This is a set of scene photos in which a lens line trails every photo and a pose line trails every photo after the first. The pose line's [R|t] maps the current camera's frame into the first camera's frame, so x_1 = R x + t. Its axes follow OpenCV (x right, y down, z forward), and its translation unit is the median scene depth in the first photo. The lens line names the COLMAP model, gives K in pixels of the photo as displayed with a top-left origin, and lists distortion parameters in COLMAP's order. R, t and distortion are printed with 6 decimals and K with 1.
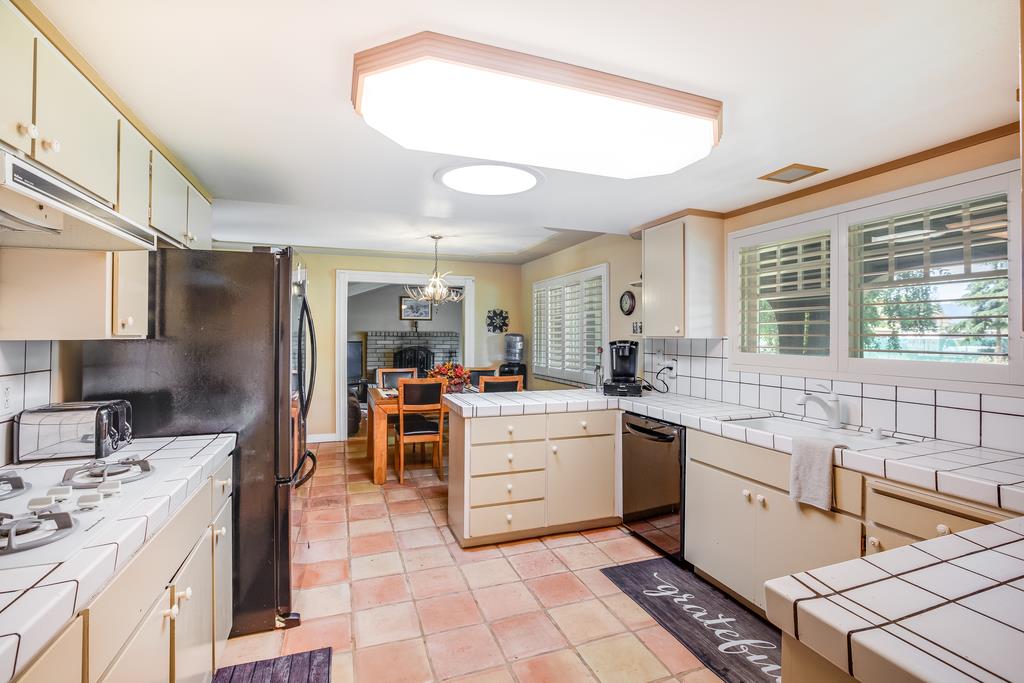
lens RADIAL K [[461.7, 0, 513.5], [0, 461.7, 331.0], [0, 0, 1]] dist [-0.004990, 0.003372]
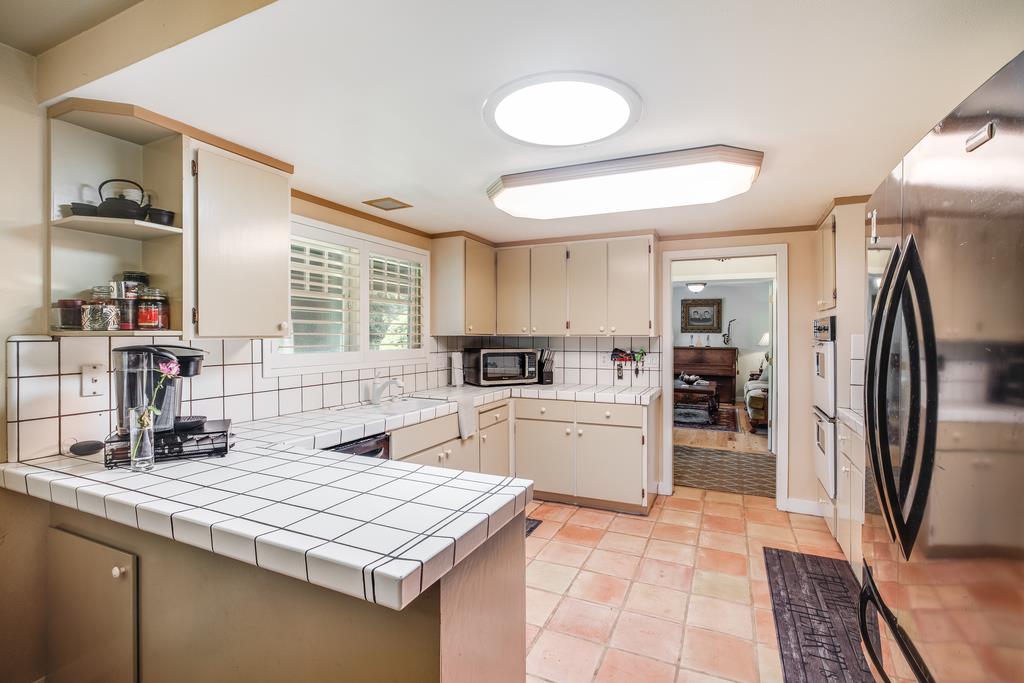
lens RADIAL K [[461.7, 0, 522.1], [0, 461.7, 333.7], [0, 0, 1]] dist [-0.004990, 0.003372]
pose [[-0.706014, -0.004303, 0.708184, -0.457666], [-0.012142, 0.999908, -0.006029, 0.009441], [-0.708093, -0.012855, -0.706002, 1.378861]]
